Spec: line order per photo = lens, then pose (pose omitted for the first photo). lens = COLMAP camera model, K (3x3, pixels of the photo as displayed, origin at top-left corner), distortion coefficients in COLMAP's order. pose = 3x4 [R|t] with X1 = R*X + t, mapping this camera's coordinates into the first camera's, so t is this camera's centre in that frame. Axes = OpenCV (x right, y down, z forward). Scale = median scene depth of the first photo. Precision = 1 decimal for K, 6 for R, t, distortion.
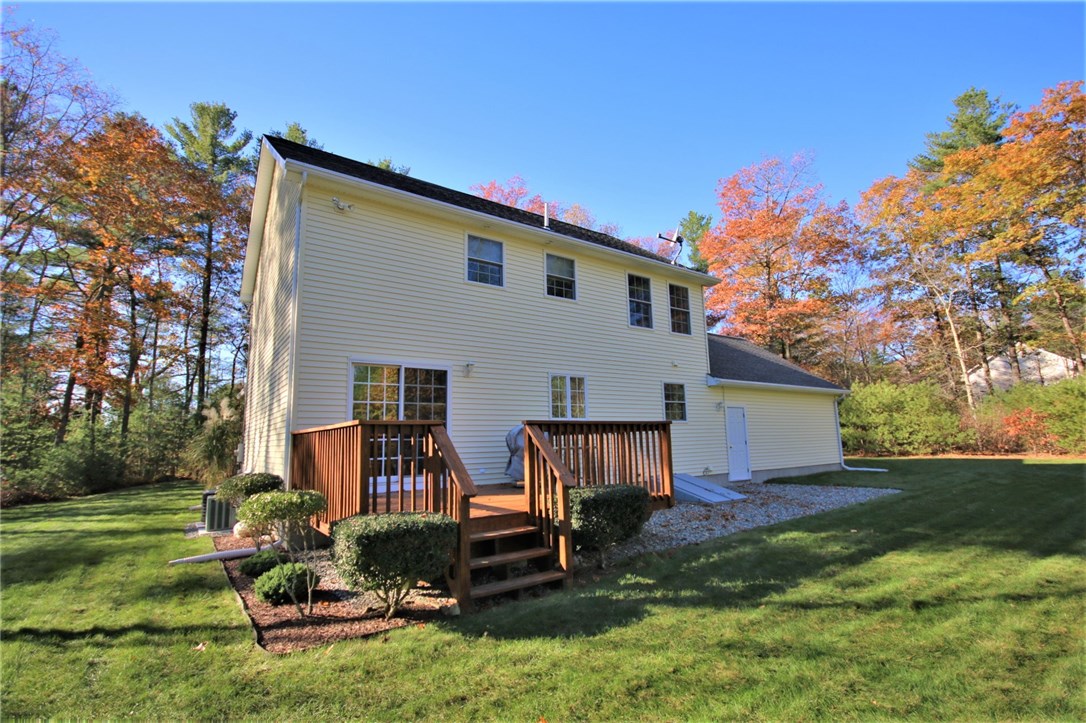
lens RADIAL K [[502.7, 0, 543.0], [0, 502.7, 361.5], [0, 0, 1]] dist [-0.001378, -0.000021]
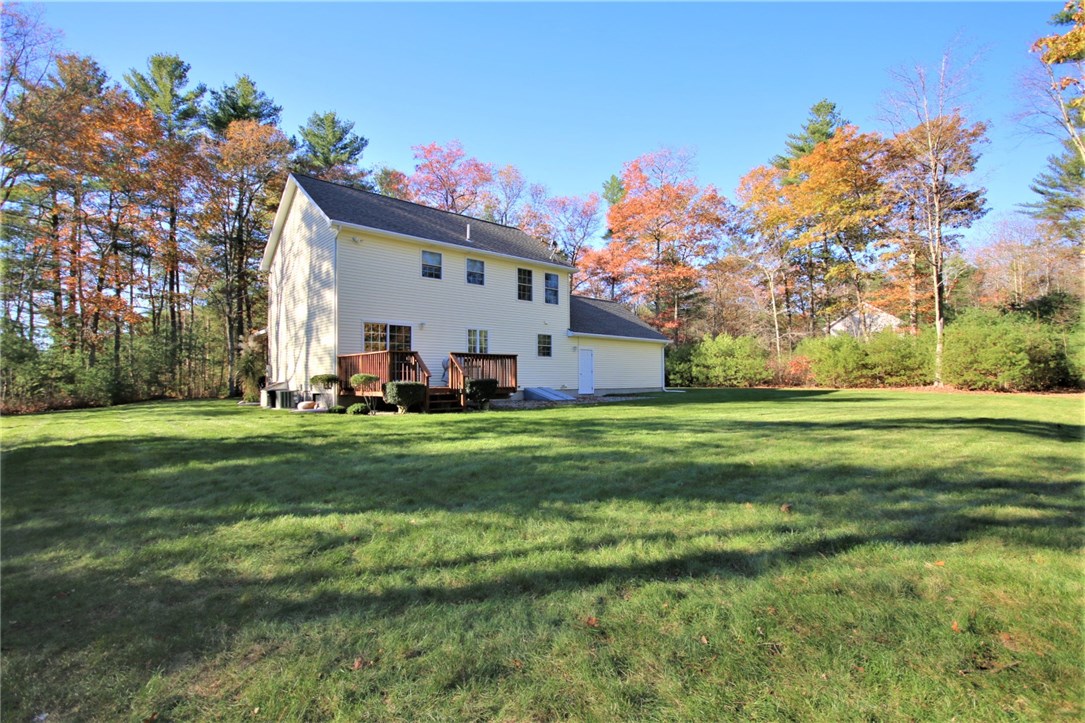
lens RADIAL K [[529.1, 0, 542.5], [0, 529.1, 361.5], [0, 0, 1]] dist [0.002127, 0.000278]
pose [[0.993310, 0.021616, 0.113434, 0.056321], [-0.034918, 0.992562, 0.116623, -0.072149], [-0.110070, -0.119804, 0.986677, -0.742281]]
